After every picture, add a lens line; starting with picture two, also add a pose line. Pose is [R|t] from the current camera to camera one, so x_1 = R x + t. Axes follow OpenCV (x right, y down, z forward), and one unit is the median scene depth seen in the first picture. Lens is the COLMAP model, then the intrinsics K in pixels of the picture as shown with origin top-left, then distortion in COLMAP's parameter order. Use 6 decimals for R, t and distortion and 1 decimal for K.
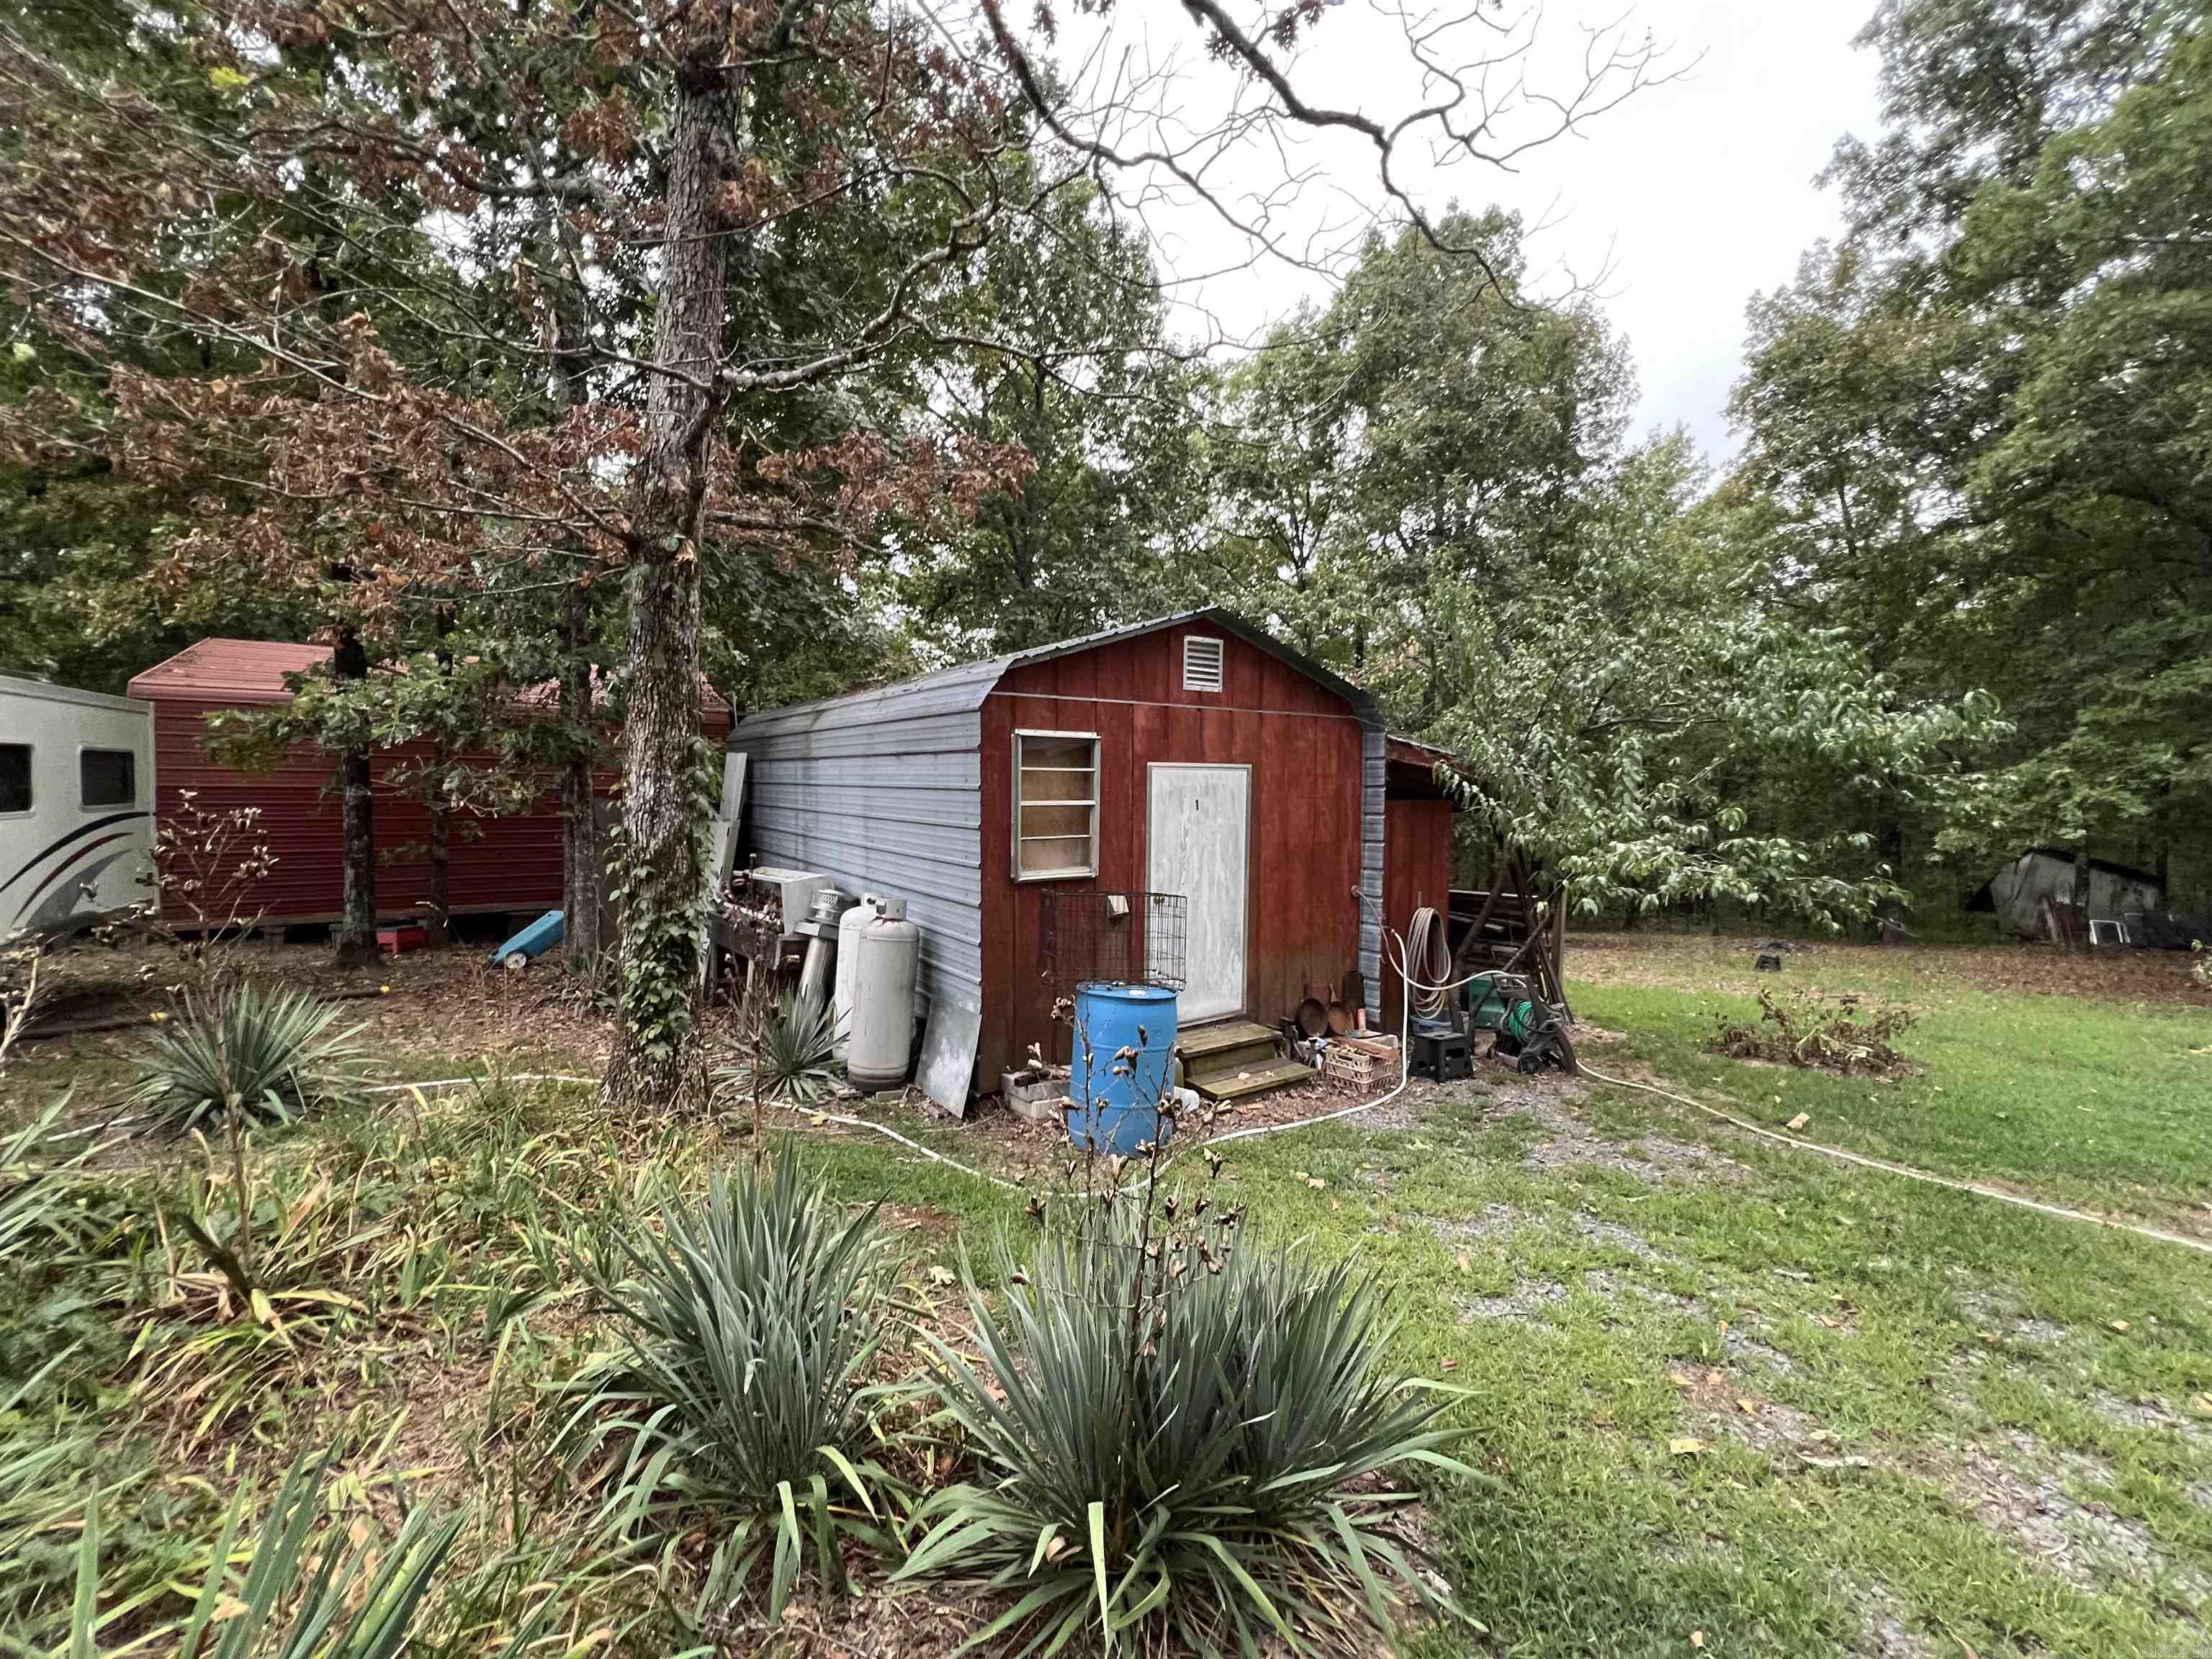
lens RADIAL K [[888.6, 0, 1106.0], [0, 888.6, 829.5], [0, 0, 1]] dist [-0.001590, -0.000272]
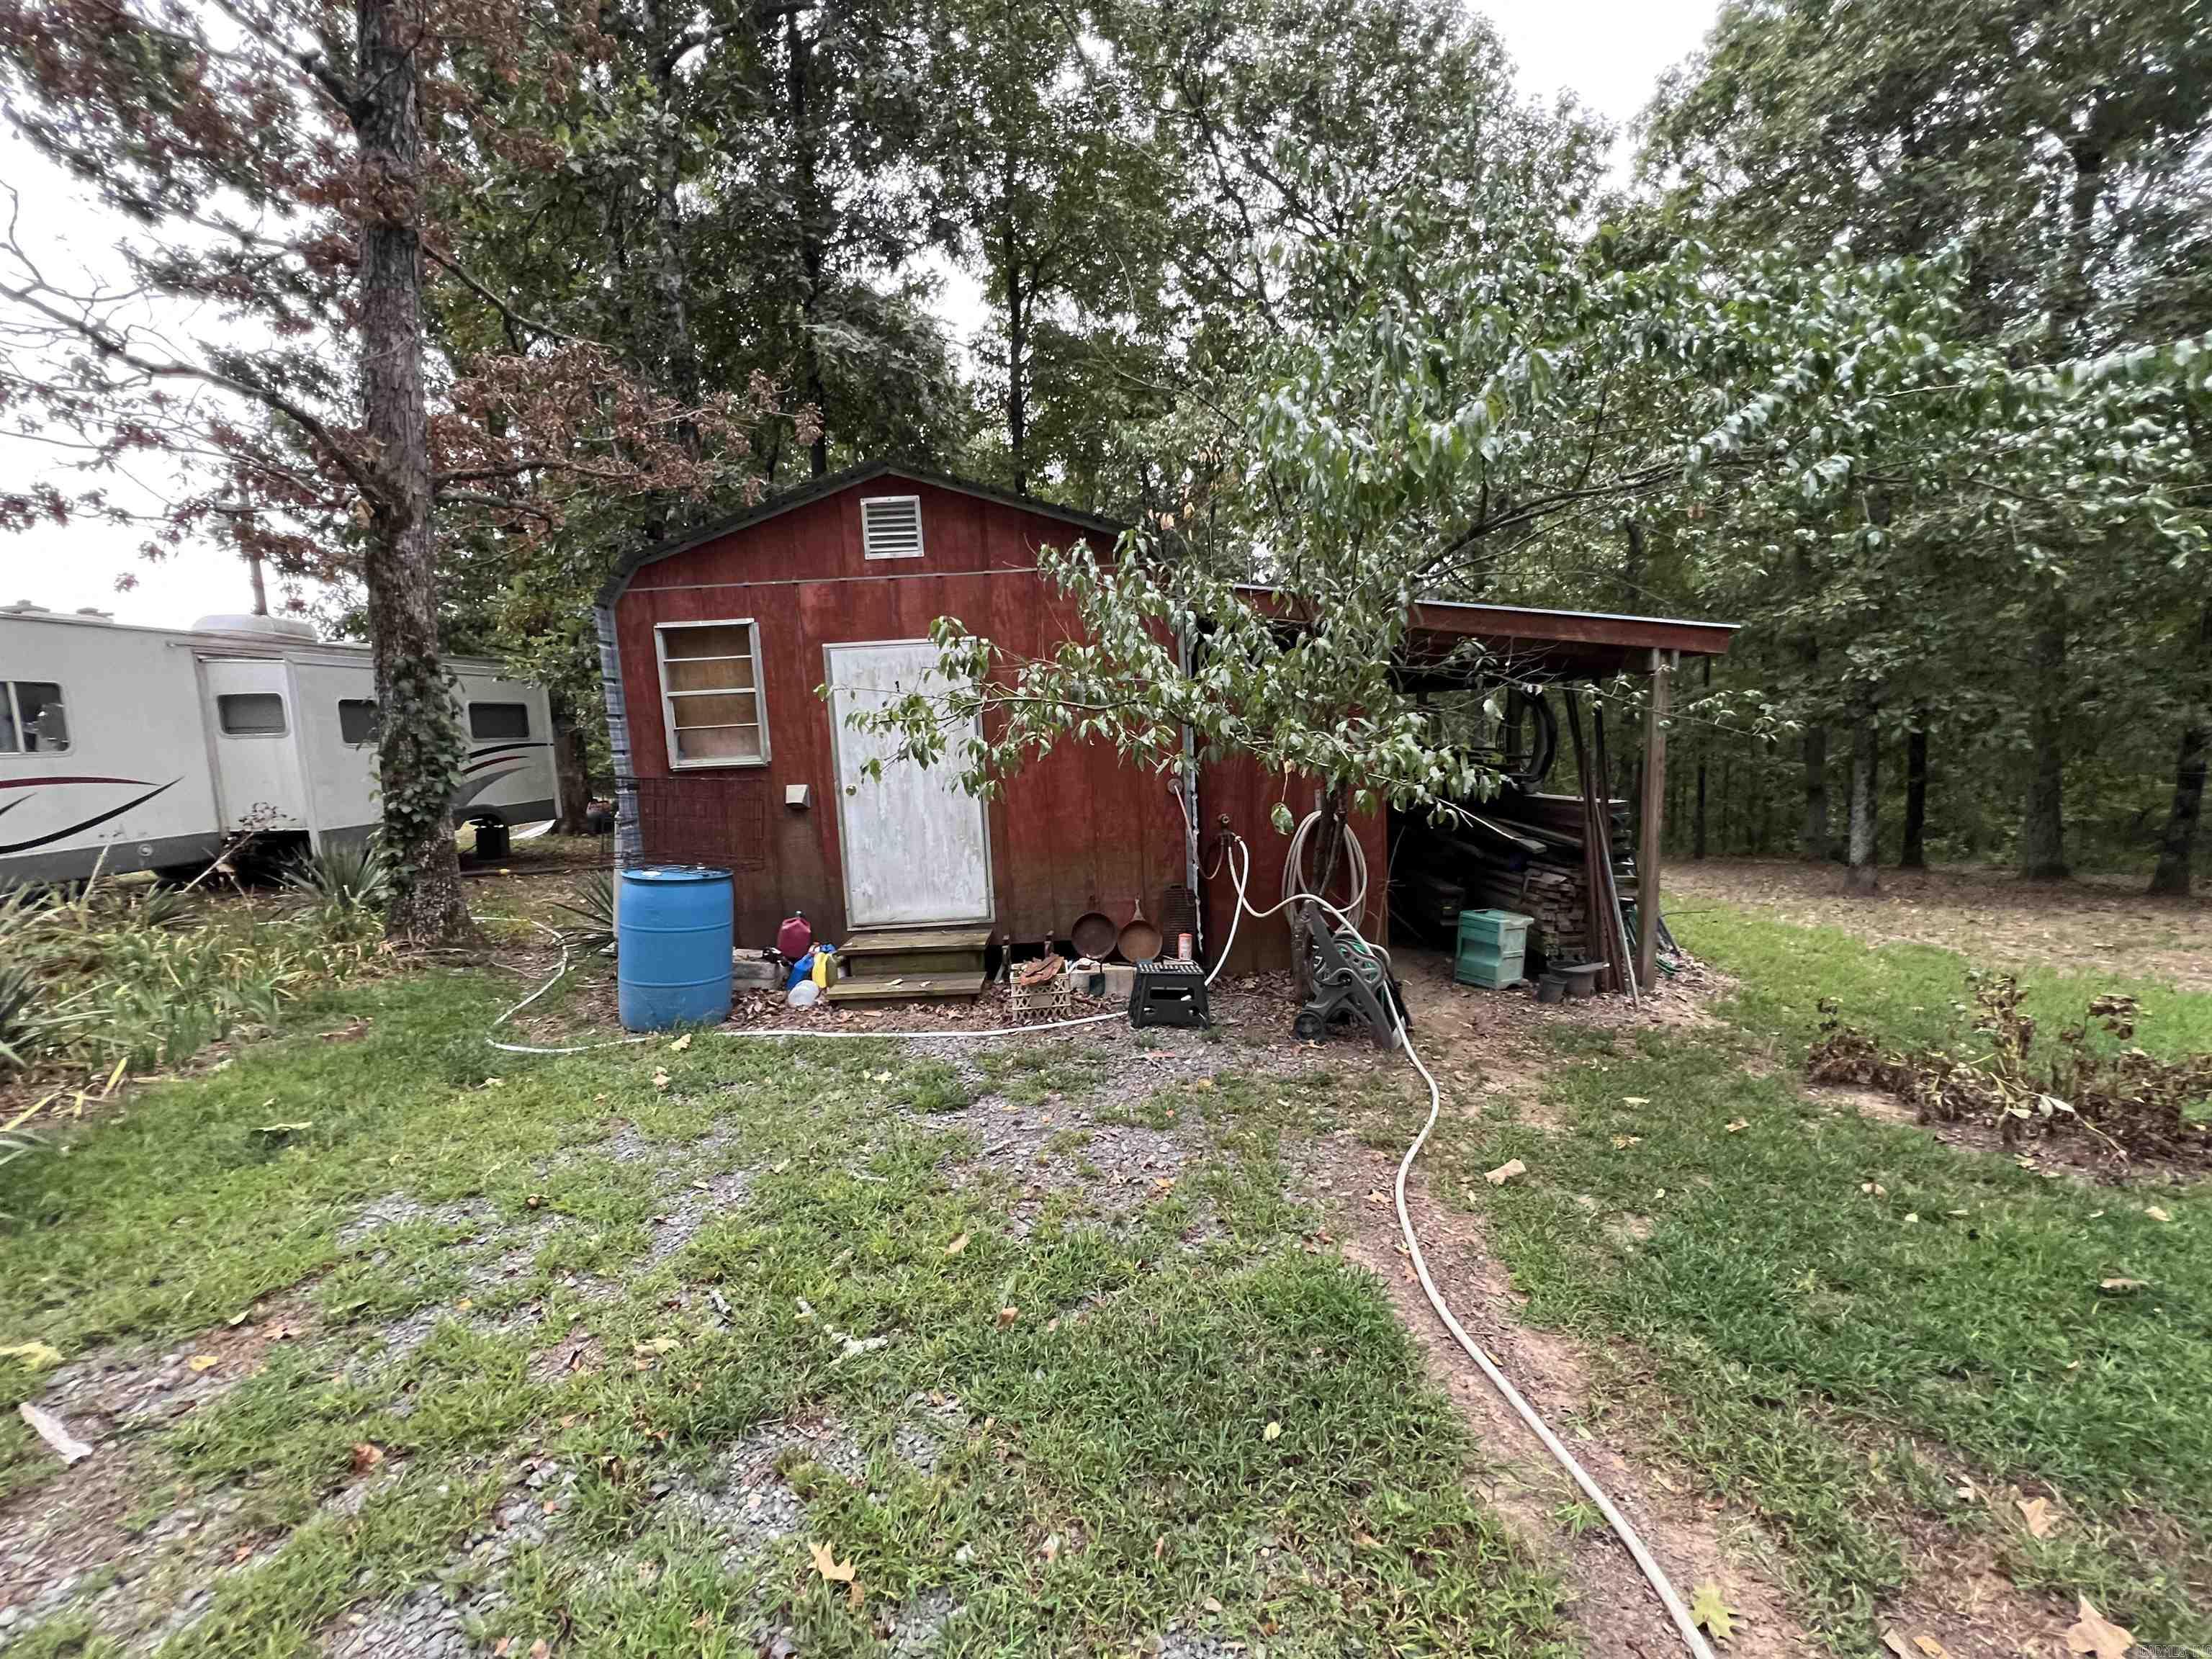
lens RADIAL K [[888.6, 0, 1106.0], [0, 888.6, 829.5], [0, 0, 1]] dist [-0.001590, -0.000272]
pose [[0.820149, 0.026177, -0.571551, 0.850731], [0.024871, 0.996377, 0.081323, 0.052281], [0.571610, -0.080912, 0.816527, 0.389260]]
